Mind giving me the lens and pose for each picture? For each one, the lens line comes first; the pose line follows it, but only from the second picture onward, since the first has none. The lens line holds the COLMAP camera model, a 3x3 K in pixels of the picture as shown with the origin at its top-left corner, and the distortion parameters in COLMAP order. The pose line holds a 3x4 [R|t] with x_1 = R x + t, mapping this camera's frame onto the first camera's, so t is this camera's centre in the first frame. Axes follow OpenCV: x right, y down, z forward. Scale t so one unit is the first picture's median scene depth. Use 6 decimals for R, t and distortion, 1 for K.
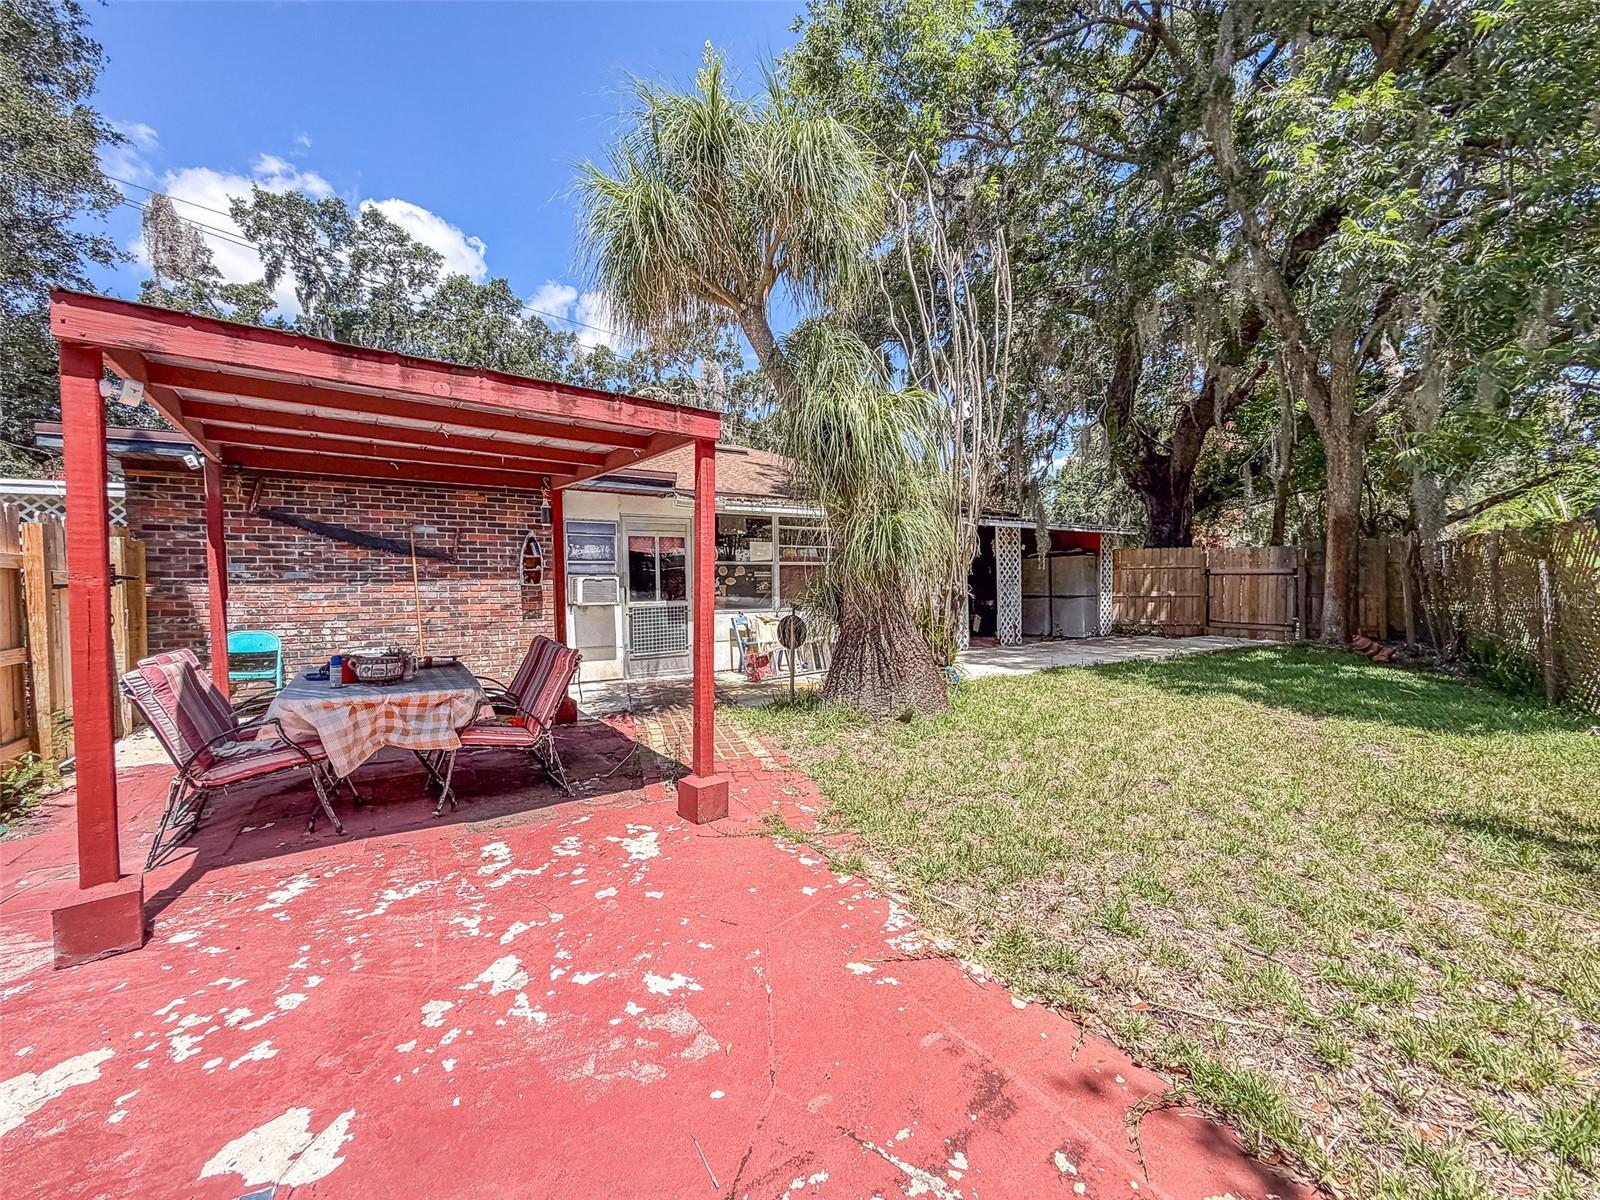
lens RADIAL K [[641.7, 0, 798.0], [0, 641.7, 604.1], [0, 0, 1]] dist [-0.003621, 0.000708]
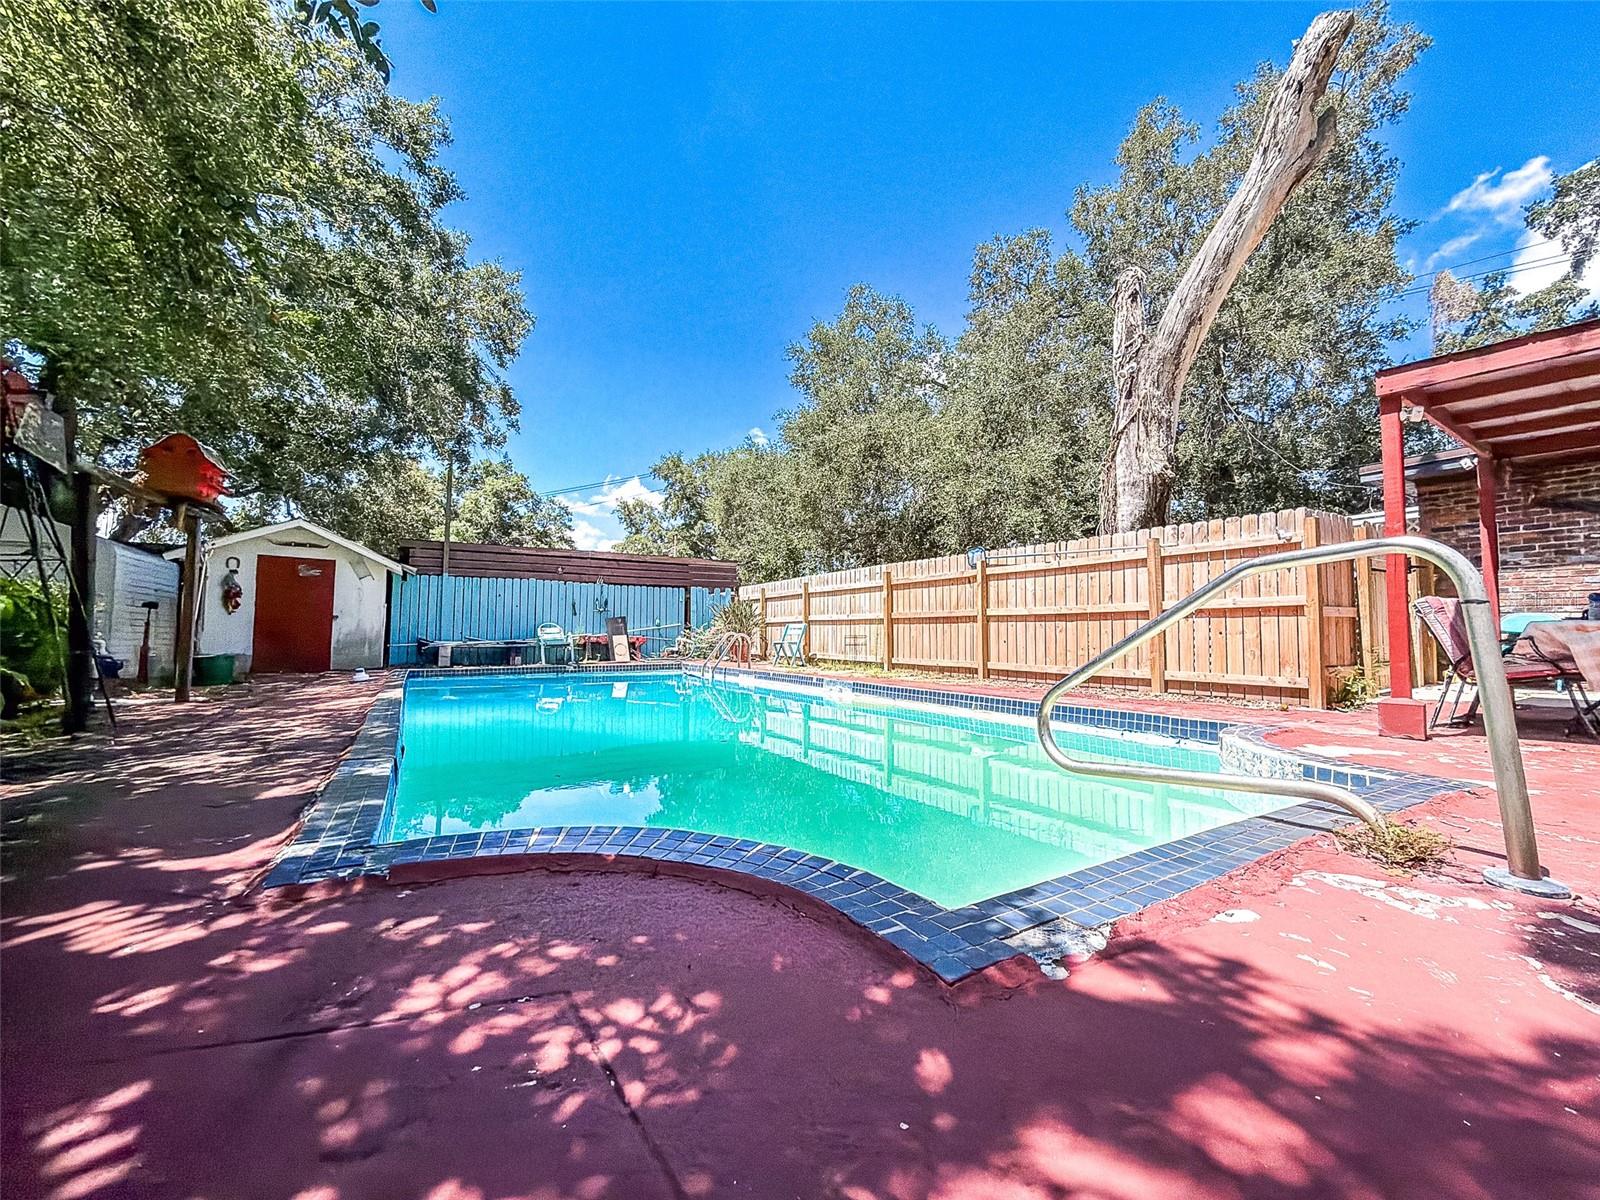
lens RADIAL K [[641.7, 0, 798.0], [0, 641.7, 604.1], [0, 0, 1]] dist [-0.003621, 0.000708]
pose [[-0.012958, -0.039111, -0.999151, 0.344133], [-0.030861, 0.998774, -0.038696, 0.152270], [0.999440, 0.030333, -0.014149, -0.316178]]
